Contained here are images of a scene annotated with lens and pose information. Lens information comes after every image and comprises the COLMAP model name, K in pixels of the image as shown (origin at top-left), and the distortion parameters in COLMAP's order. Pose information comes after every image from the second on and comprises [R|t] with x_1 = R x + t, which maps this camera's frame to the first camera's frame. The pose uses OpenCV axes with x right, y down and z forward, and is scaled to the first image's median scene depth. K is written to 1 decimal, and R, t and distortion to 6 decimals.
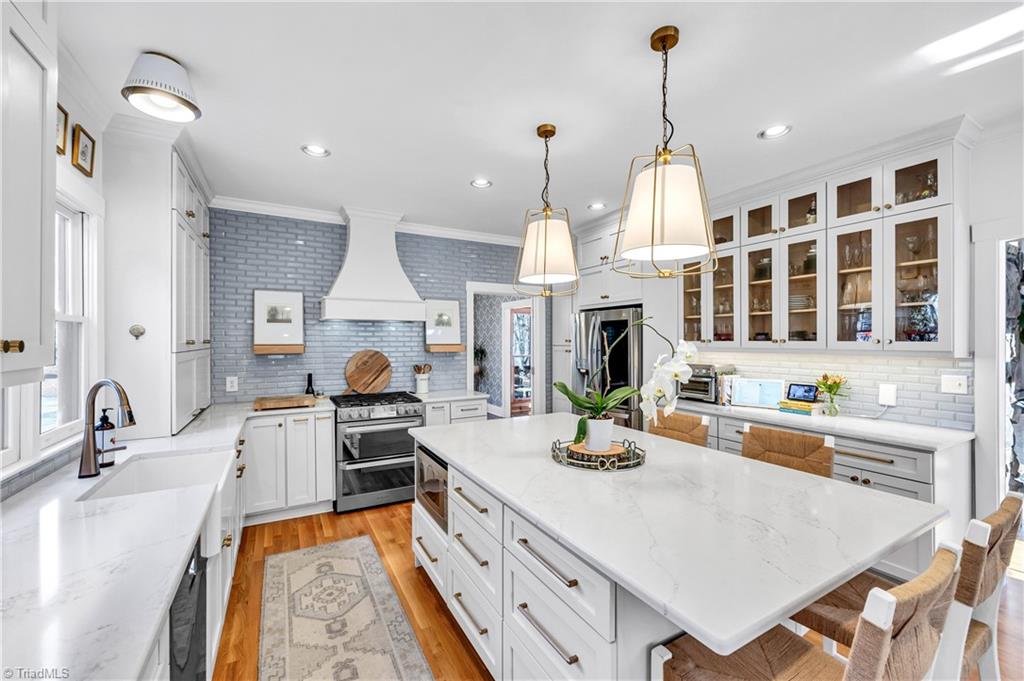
lens RADIAL K [[416.2, 0, 514.2], [0, 416.2, 340.6], [0, 0, 1]] dist [0.000685, 0.000020]
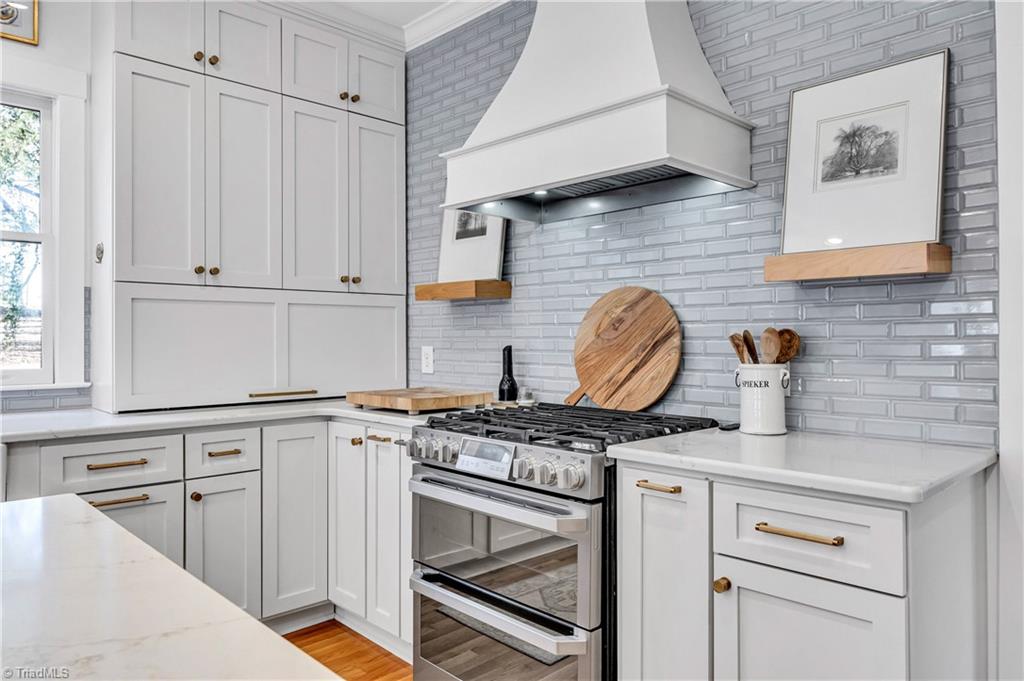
lens RADIAL K [[685.2, 0, 511.0], [0, 685.2, 339.2], [0, 0, 1]] dist [0.002381, 0.000272]
pose [[0.243324, 0.001746, -0.969944, 0.194224], [0.002635, 0.999993, 0.002461, 0.066734], [0.969942, -0.003155, 0.243317, 0.783403]]
